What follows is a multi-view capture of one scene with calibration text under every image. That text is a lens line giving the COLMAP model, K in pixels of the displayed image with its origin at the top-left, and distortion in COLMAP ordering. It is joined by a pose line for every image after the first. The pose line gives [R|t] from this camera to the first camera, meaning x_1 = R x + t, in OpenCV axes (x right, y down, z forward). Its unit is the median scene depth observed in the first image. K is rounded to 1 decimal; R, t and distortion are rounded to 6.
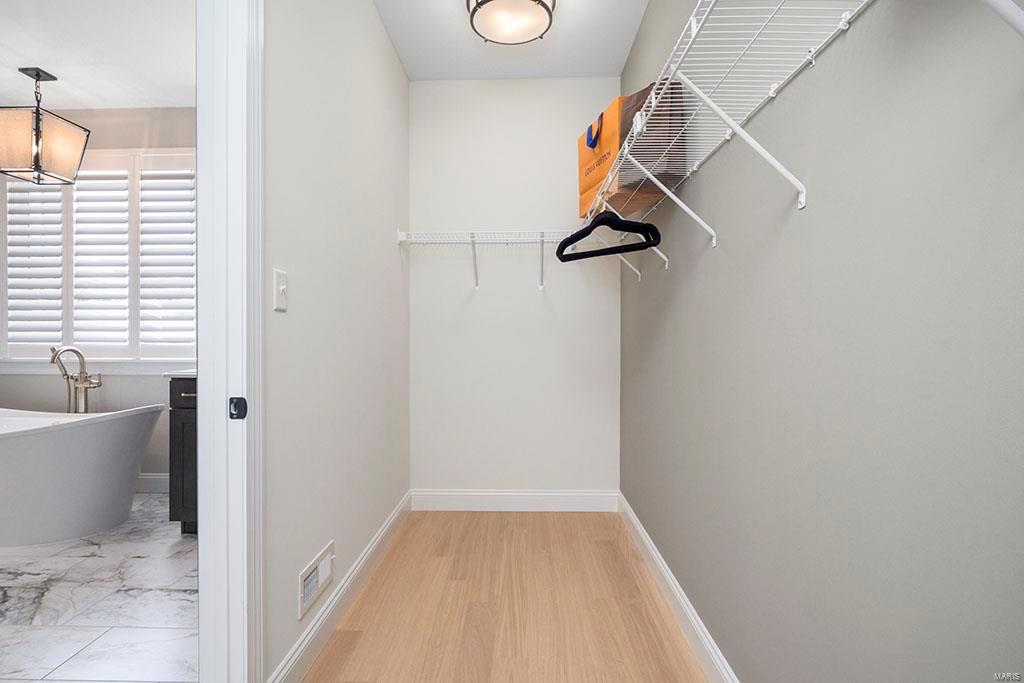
lens RADIAL K [[526.4, 0, 514.6], [0, 526.4, 335.7], [0, 0, 1]] dist [-0.001117, -0.000449]
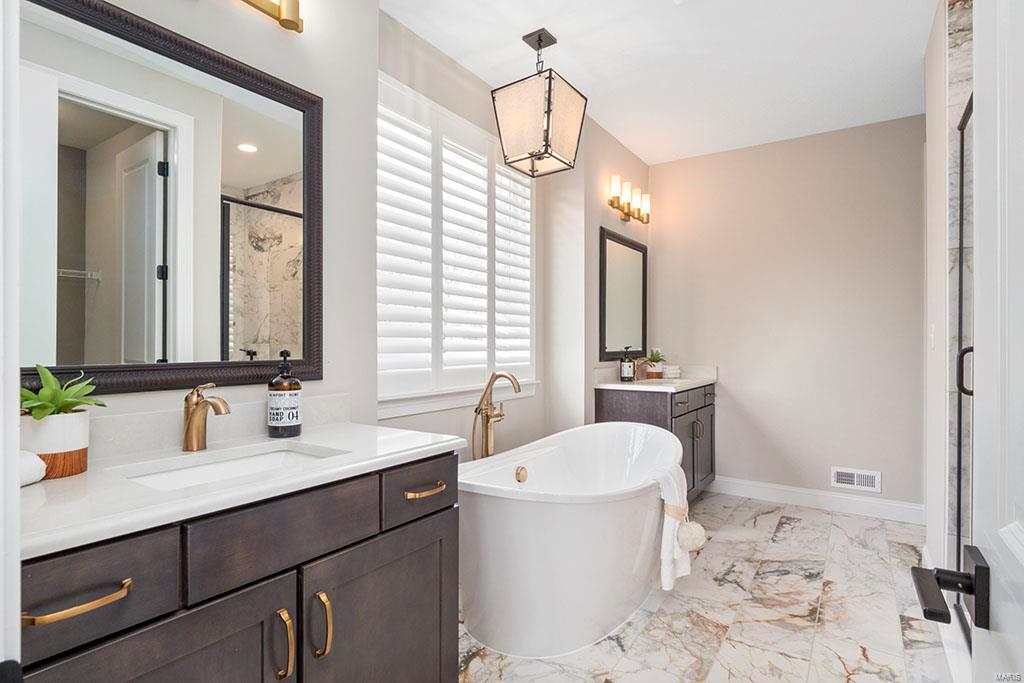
lens RADIAL K [[526.4, 0, 516.0], [0, 526.4, 344.7], [0, 0, 1]] dist [-0.001117, -0.000449]
pose [[0.530009, -0.001415, 0.847991, -2.124997], [0.007090, 0.999971, -0.002763, -0.024920], [-0.847963, 0.007476, 0.530003, 0.791572]]
